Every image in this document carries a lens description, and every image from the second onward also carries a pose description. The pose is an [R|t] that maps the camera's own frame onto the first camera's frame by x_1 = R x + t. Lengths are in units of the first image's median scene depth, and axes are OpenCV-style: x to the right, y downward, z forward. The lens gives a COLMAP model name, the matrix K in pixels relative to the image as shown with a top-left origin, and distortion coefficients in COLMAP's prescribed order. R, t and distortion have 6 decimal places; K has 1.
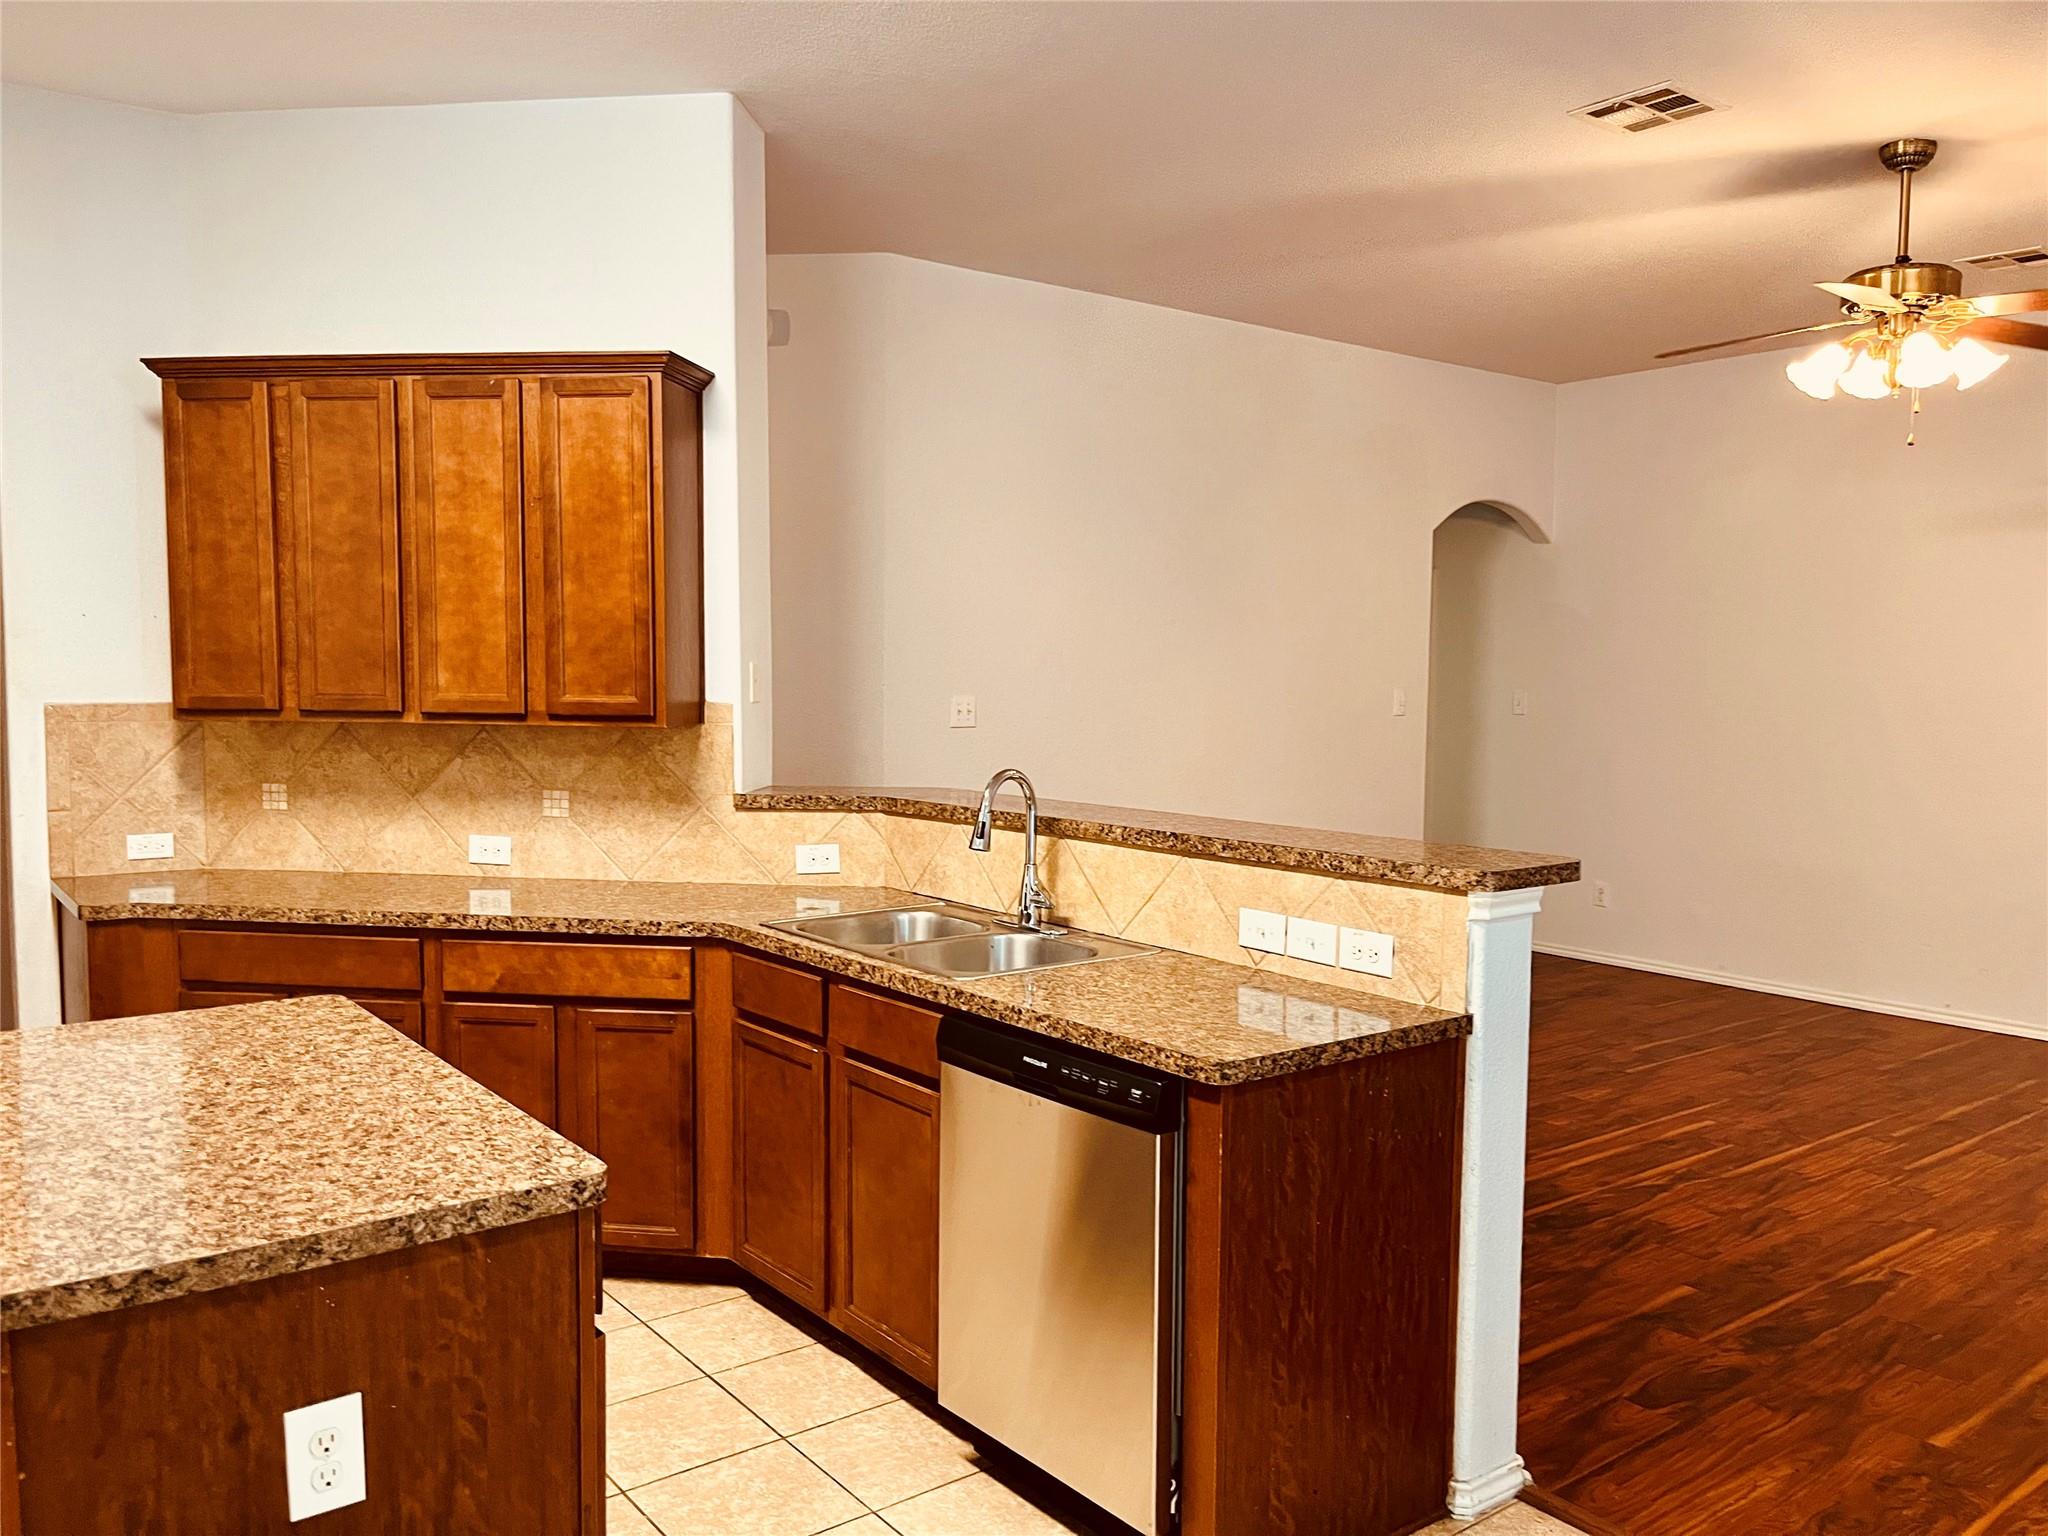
lens RADIAL K [[1554.5, 0, 1019.6], [0, 1554.5, 773.4], [0, 0, 1]] dist [0.056933, -0.085822]
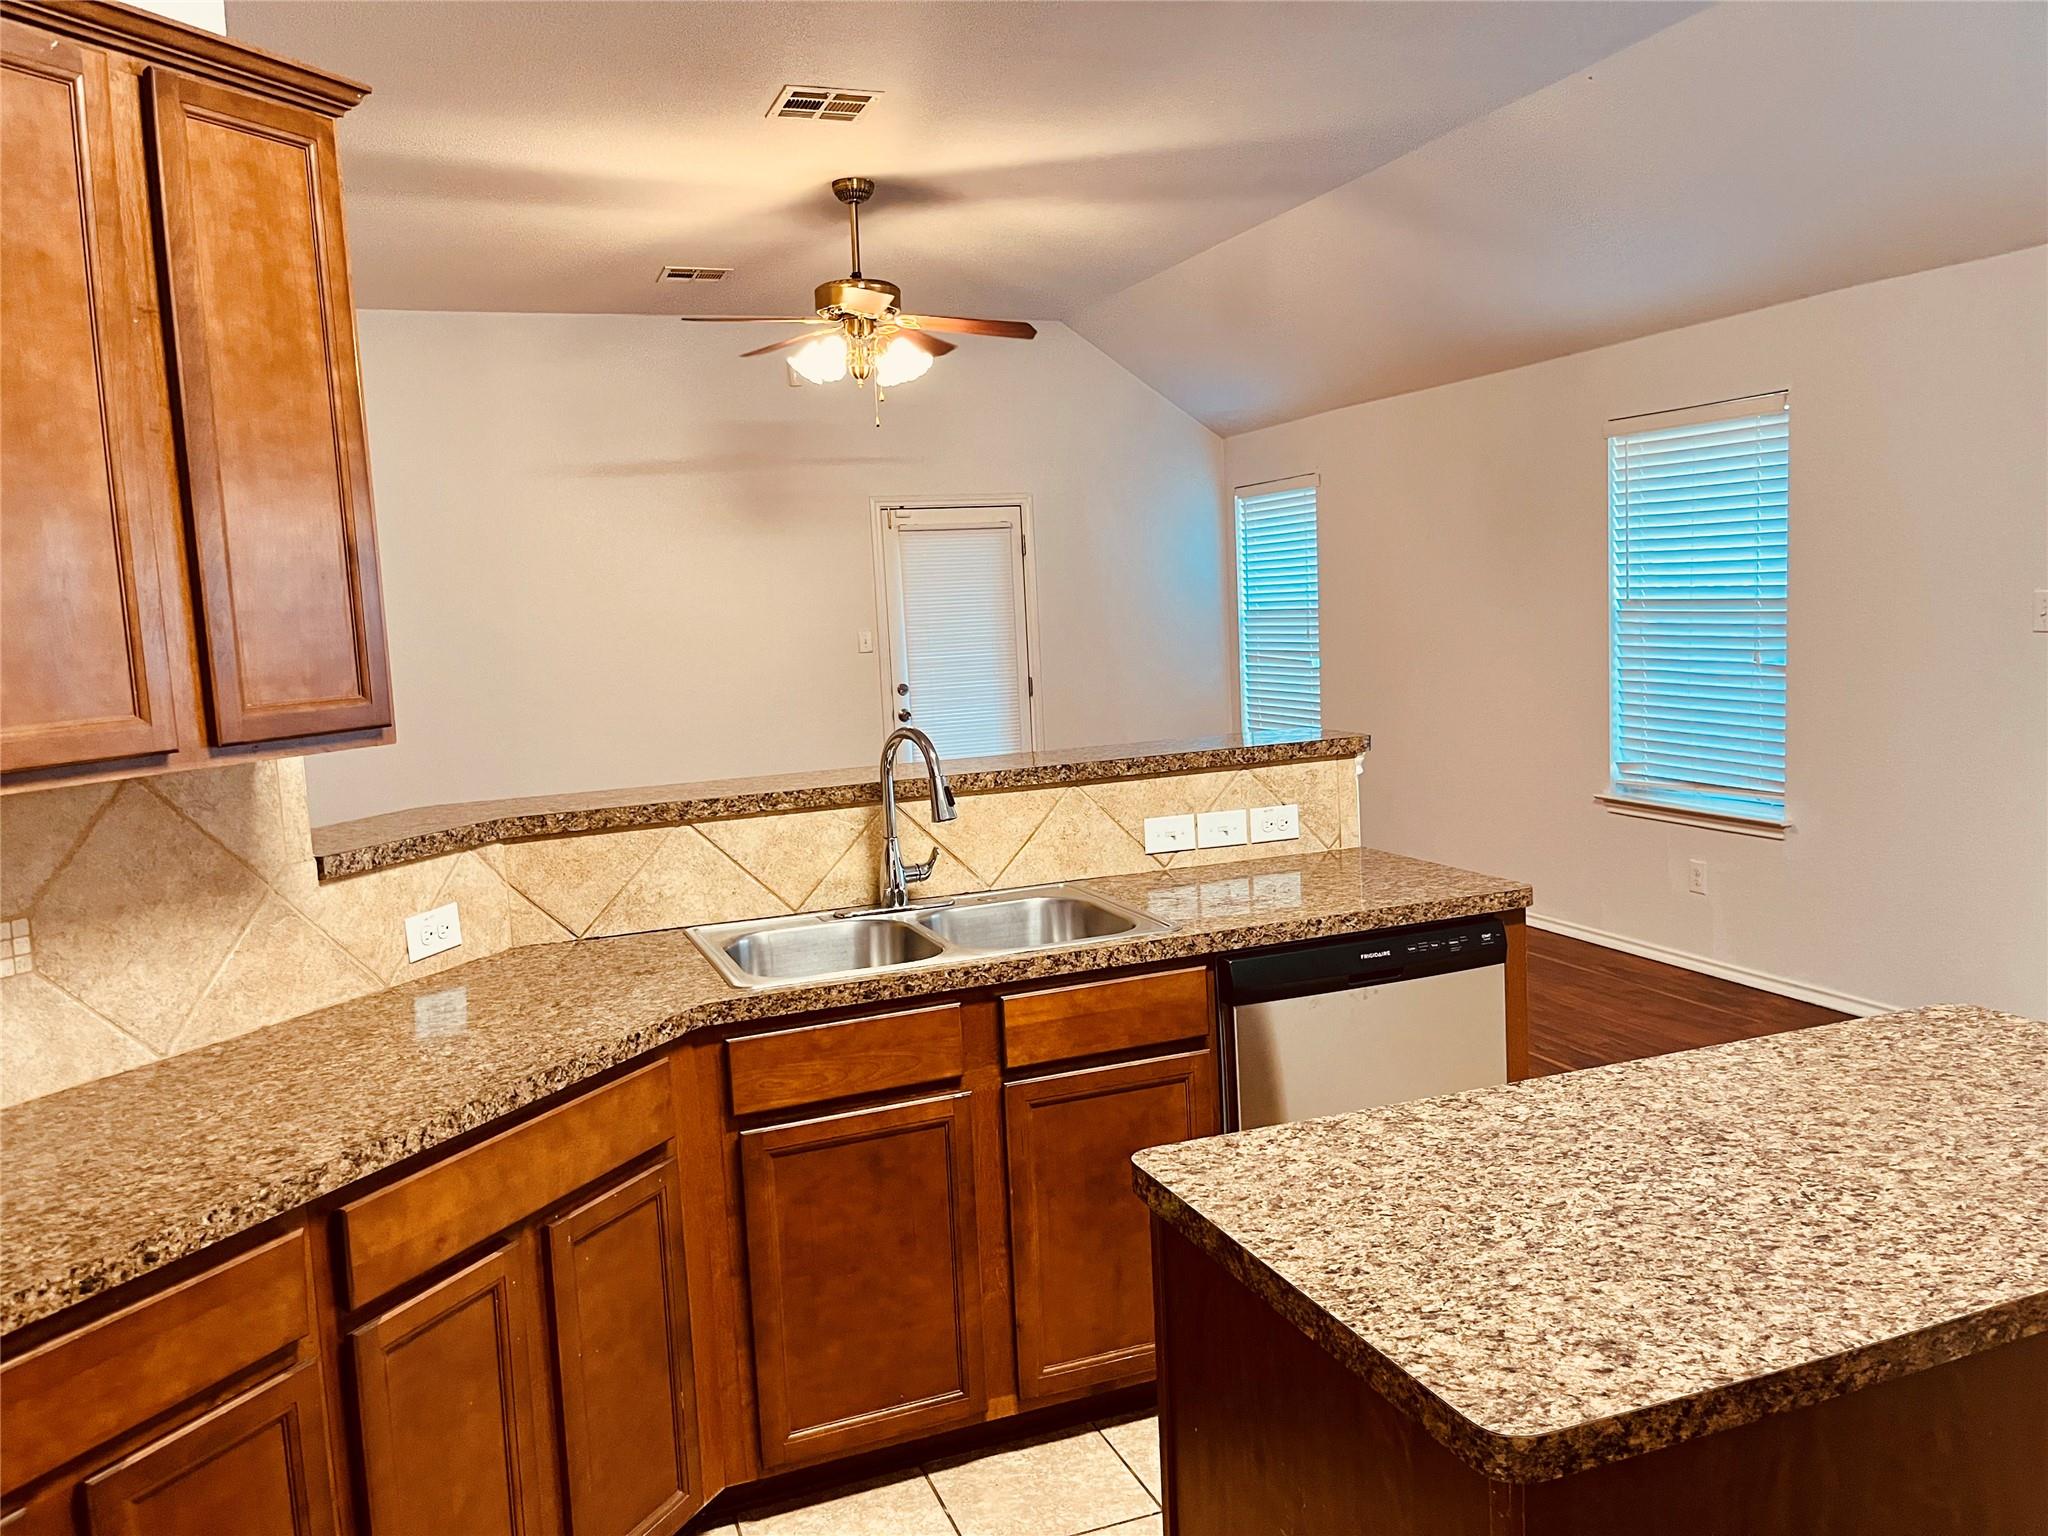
lens RADIAL K [[1554.5, 0, 1024.0], [0, 1554.5, 768.0], [0, 0, 1]] dist [0.064294, -0.084301]
pose [[0.290140, -0.126618, 0.948571, -0.763666], [0.118107, 0.988369, 0.095805, -0.052300], [-0.949668, 0.084236, 0.301719, 0.644197]]
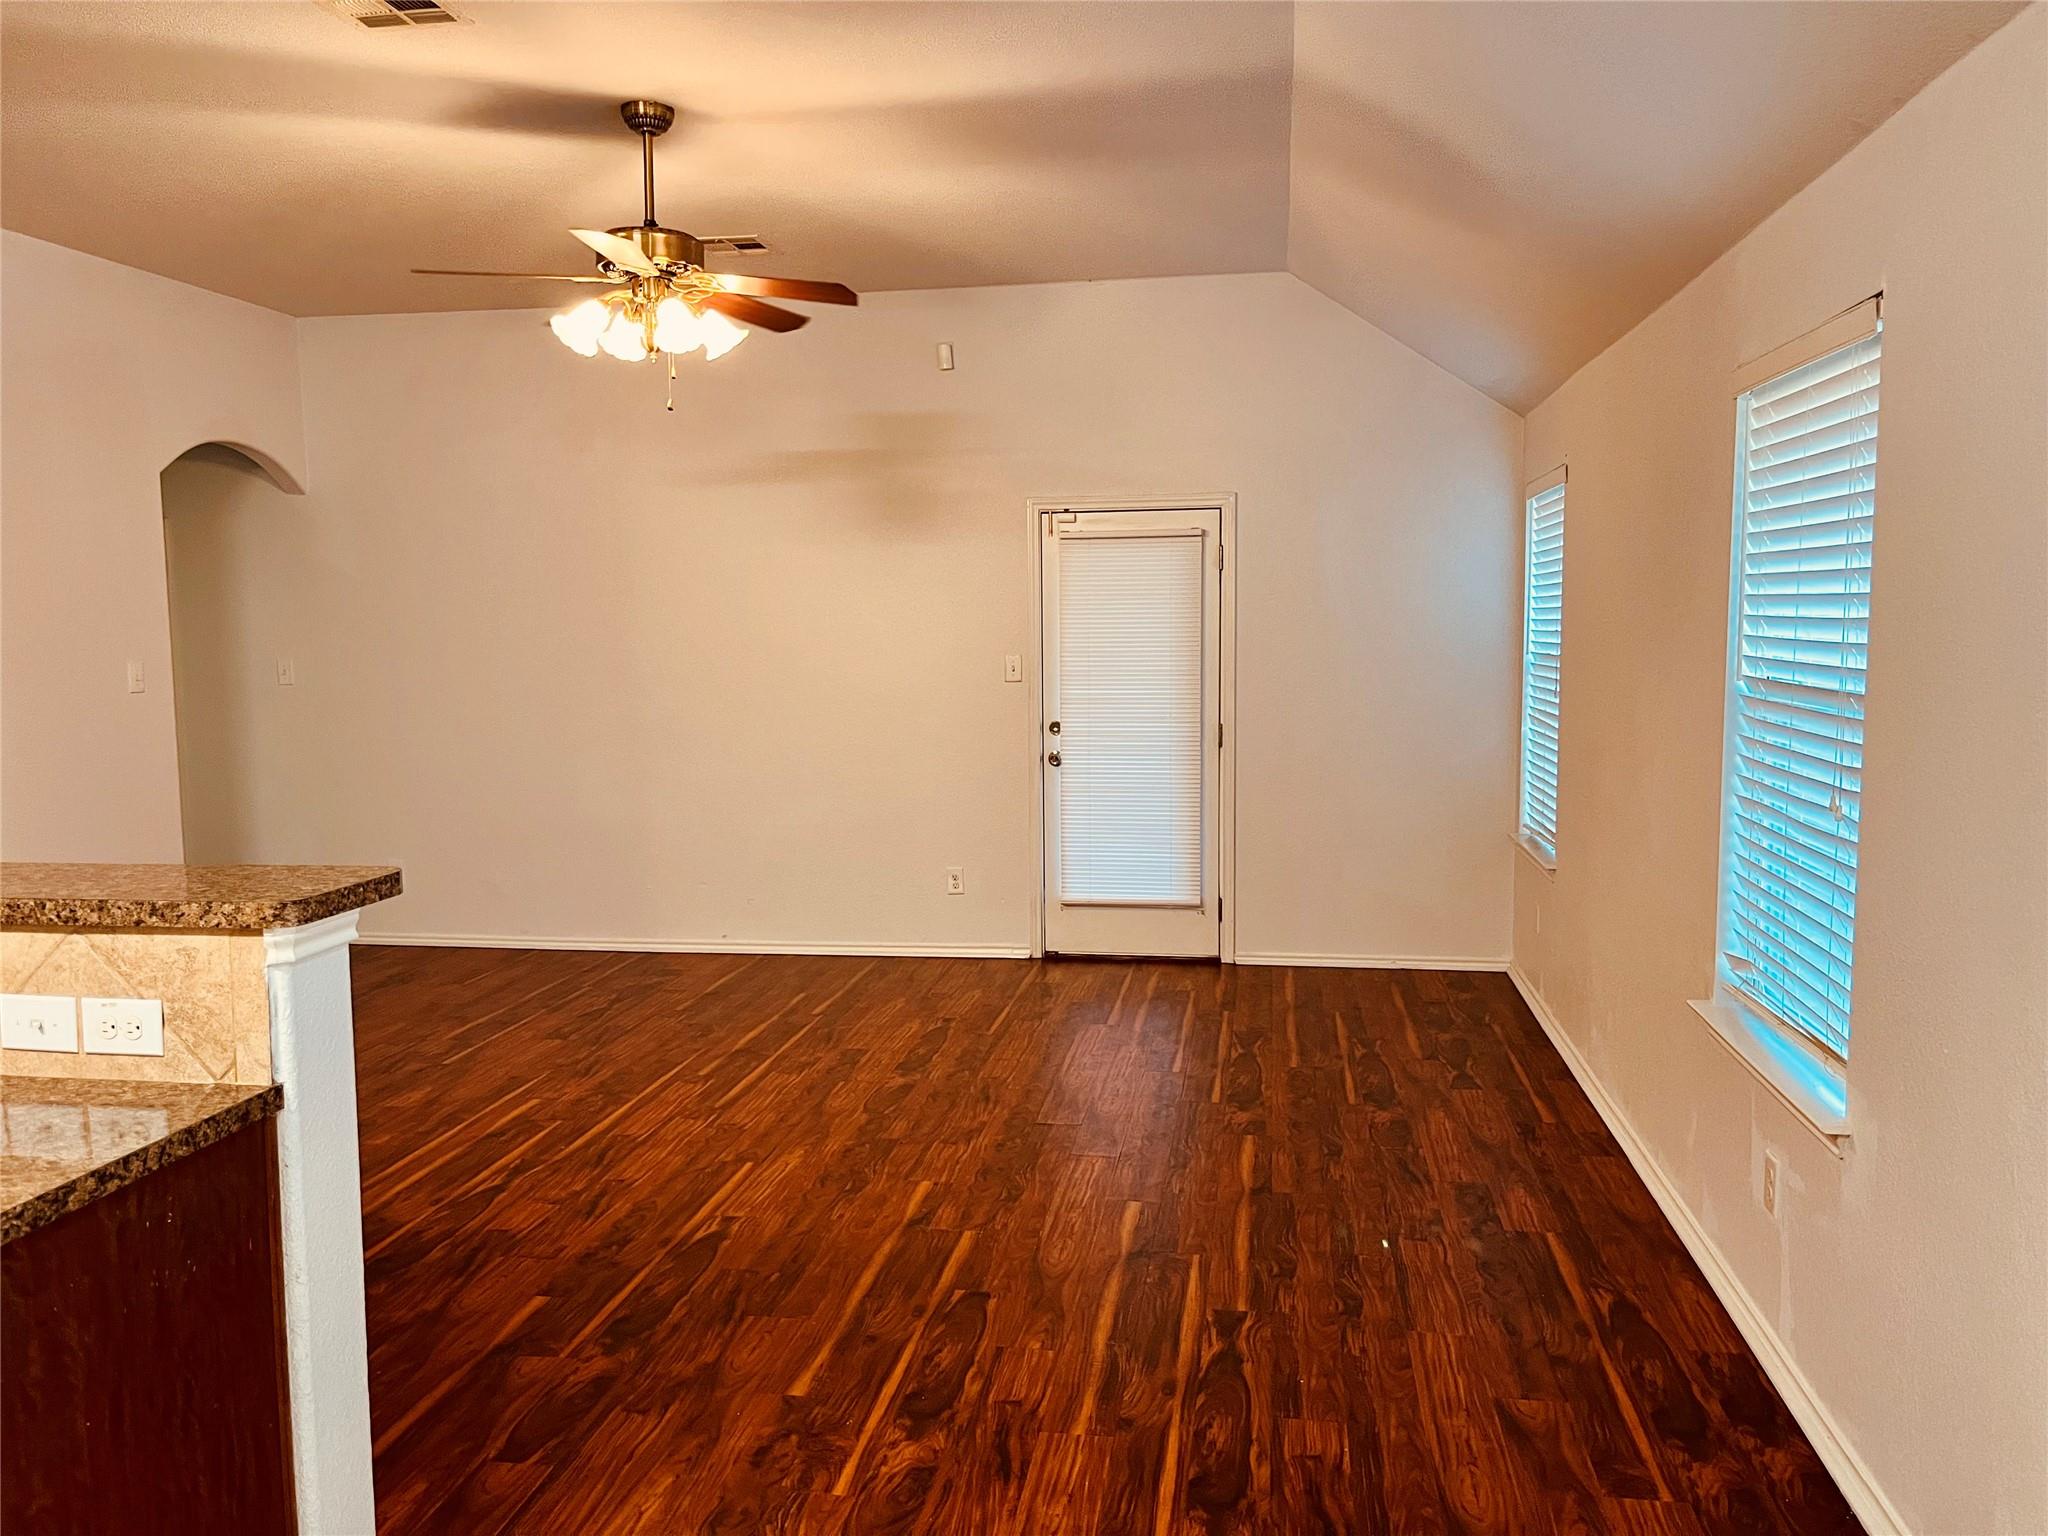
lens RADIAL K [[1554.5, 0, 1019.6], [0, 1554.5, 773.4], [0, 0, 1]] dist [0.056933, -0.085822]
pose [[0.729755, -0.081421, 0.678843, 0.028754], [0.064008, 0.996659, 0.050731, -0.012931], [-0.680706, 0.006430, 0.732529, 0.127265]]
